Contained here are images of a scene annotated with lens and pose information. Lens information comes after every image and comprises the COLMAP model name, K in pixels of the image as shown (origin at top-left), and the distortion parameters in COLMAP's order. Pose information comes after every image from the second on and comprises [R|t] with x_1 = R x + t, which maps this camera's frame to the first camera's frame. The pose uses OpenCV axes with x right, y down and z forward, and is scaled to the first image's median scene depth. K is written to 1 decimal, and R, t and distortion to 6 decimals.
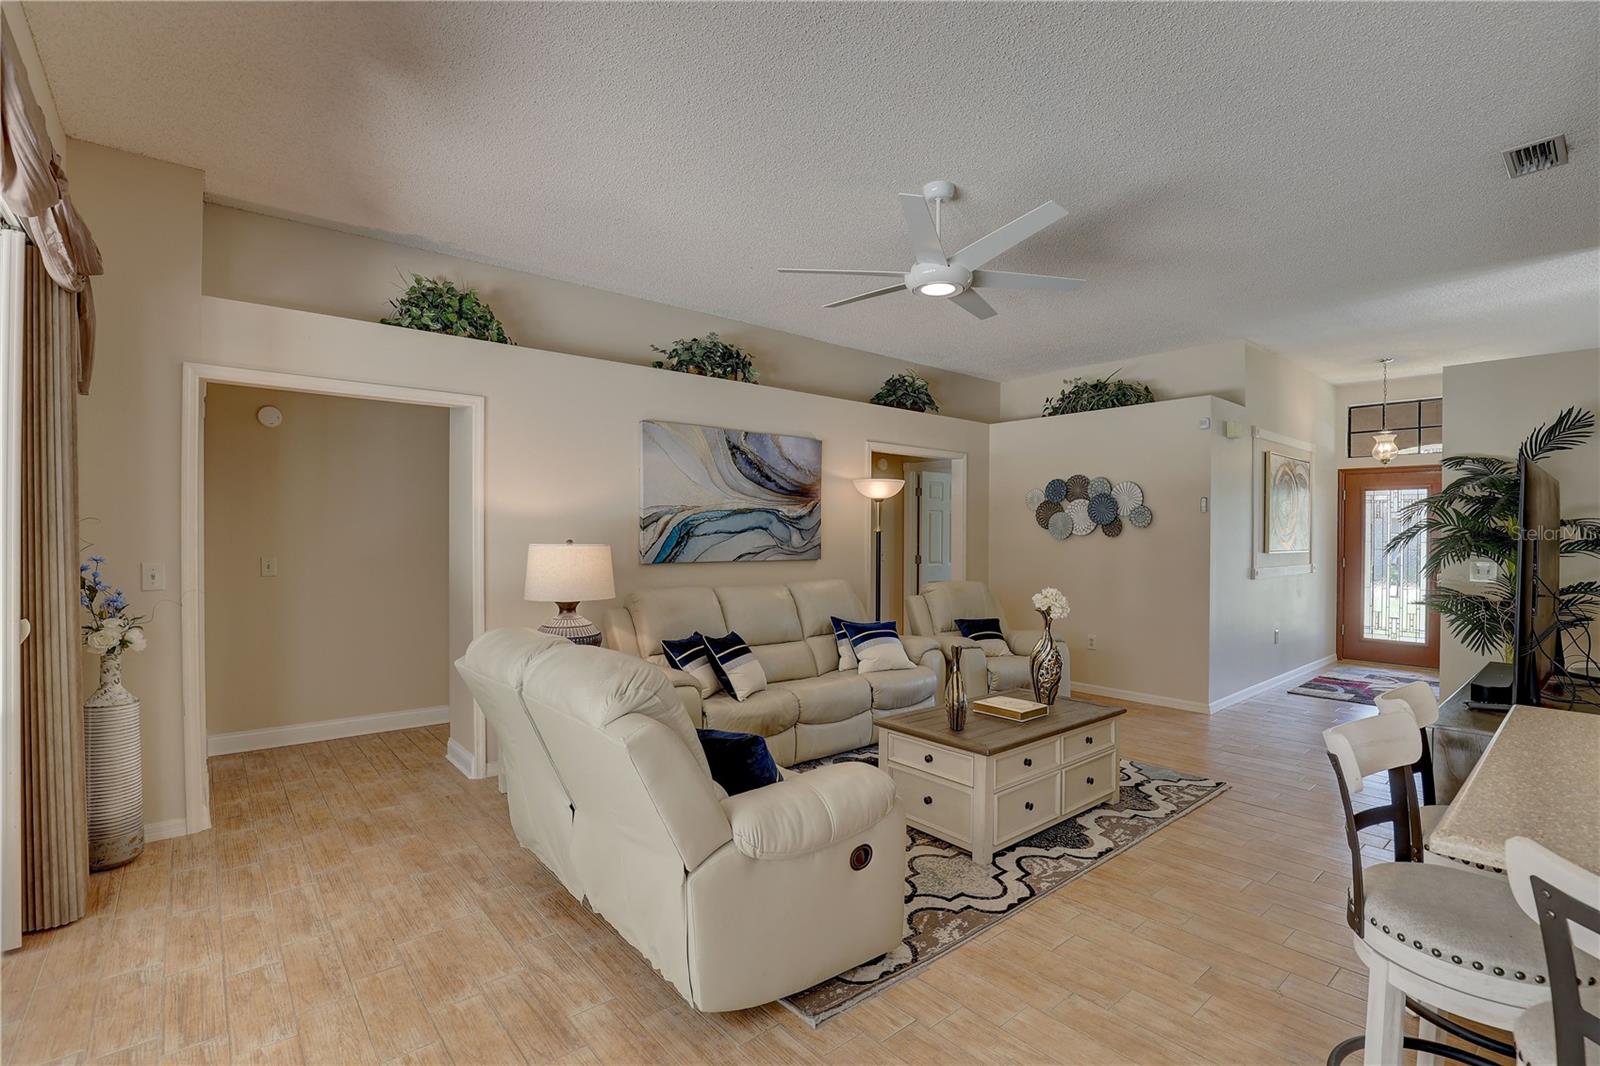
lens RADIAL K [[731.3, 0, 805.2], [0, 731.3, 538.8], [0, 0, 1]] dist [-0.035637, 0.006710]
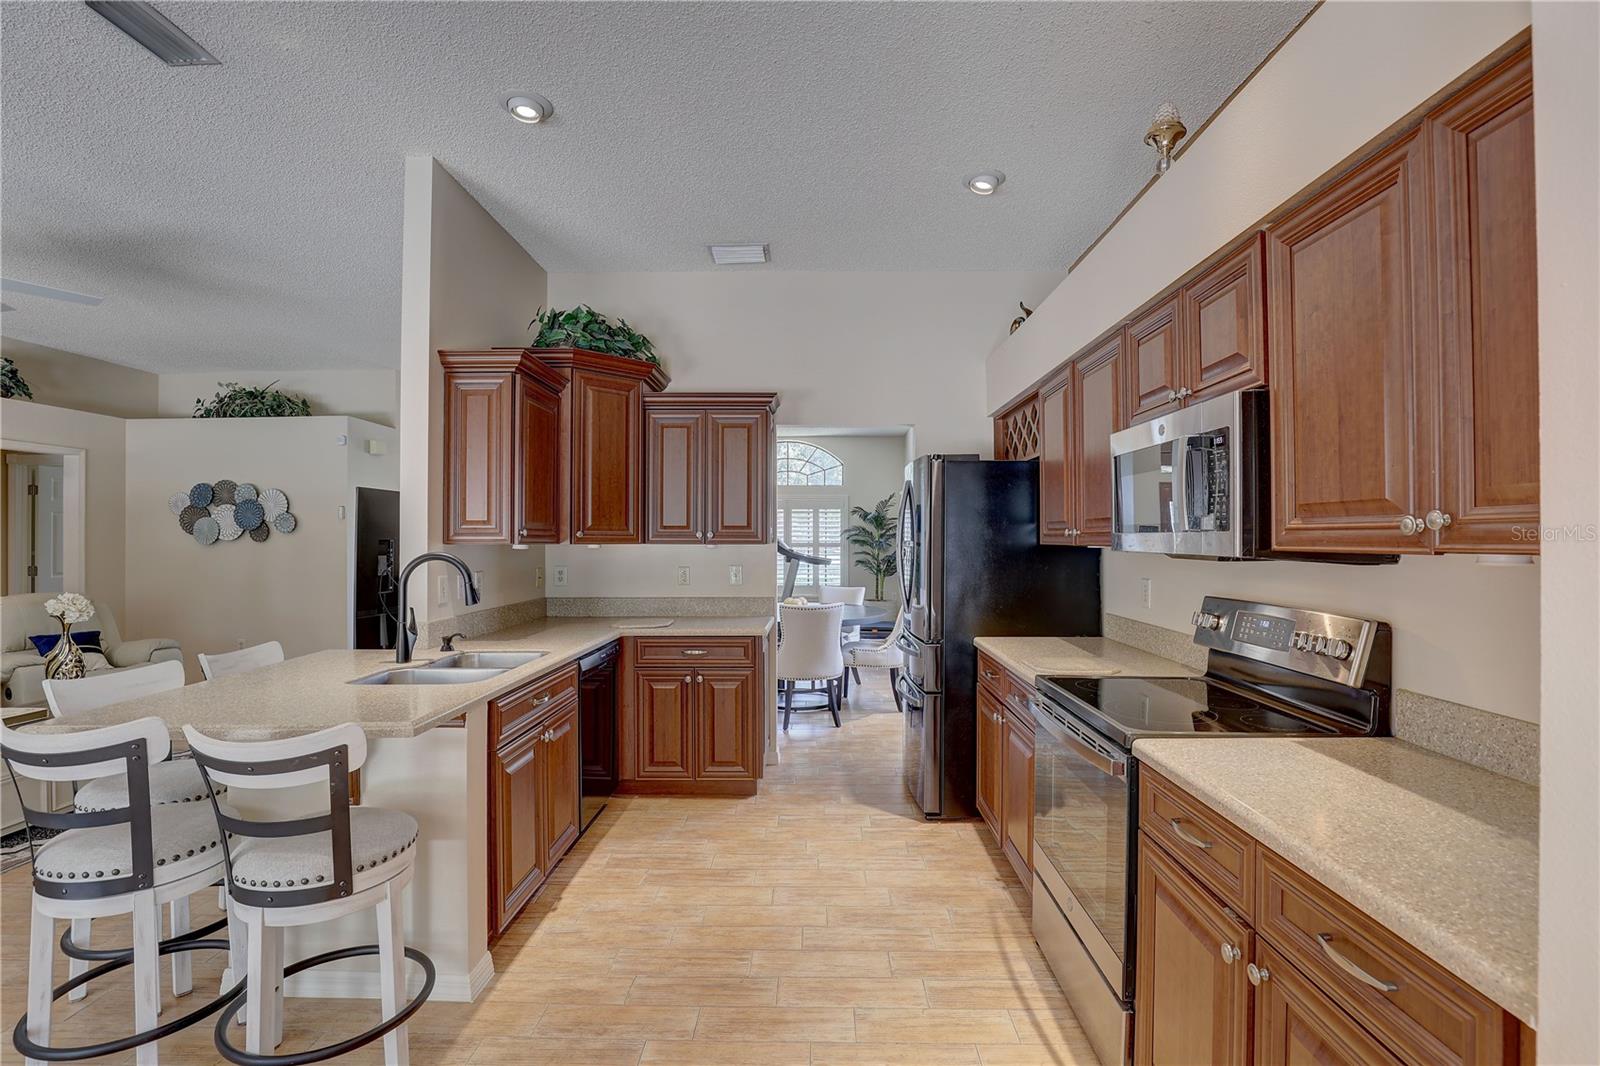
lens RADIAL K [[731.3, 0, 806.8], [0, 731.3, 535.5], [0, 0, 1]] dist [-0.035637, 0.006710]
pose [[0.664160, -0.002329, 0.747587, 0.173906], [0.011181, 0.999914, -0.006818, 0.004229], [-0.747507, 0.012887, 0.664129, -0.255104]]
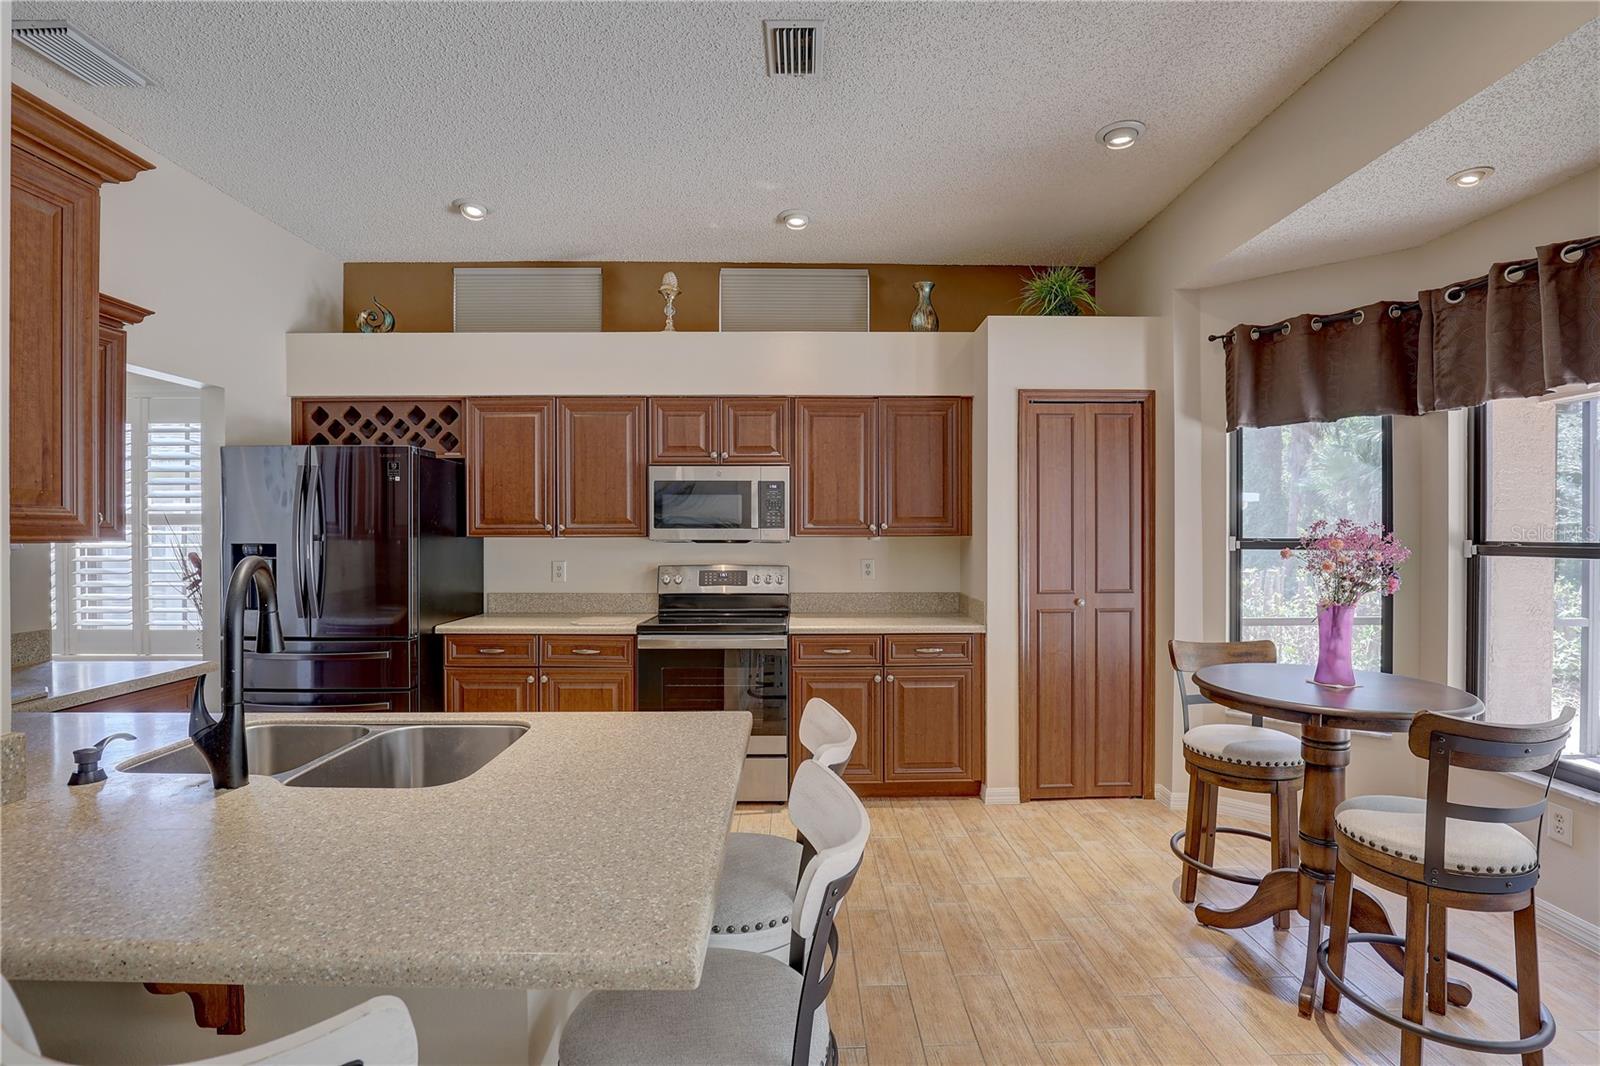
lens RADIAL K [[731.3, 0, 807.2], [0, 731.3, 534.7], [0, 0, 1]] dist [-0.035637, 0.006710]
pose [[-0.768769, -0.005046, 0.639506, 0.074178], [0.005291, 0.999884, 0.014249, -0.001194], [-0.639504, 0.014338, -0.768654, 0.277862]]
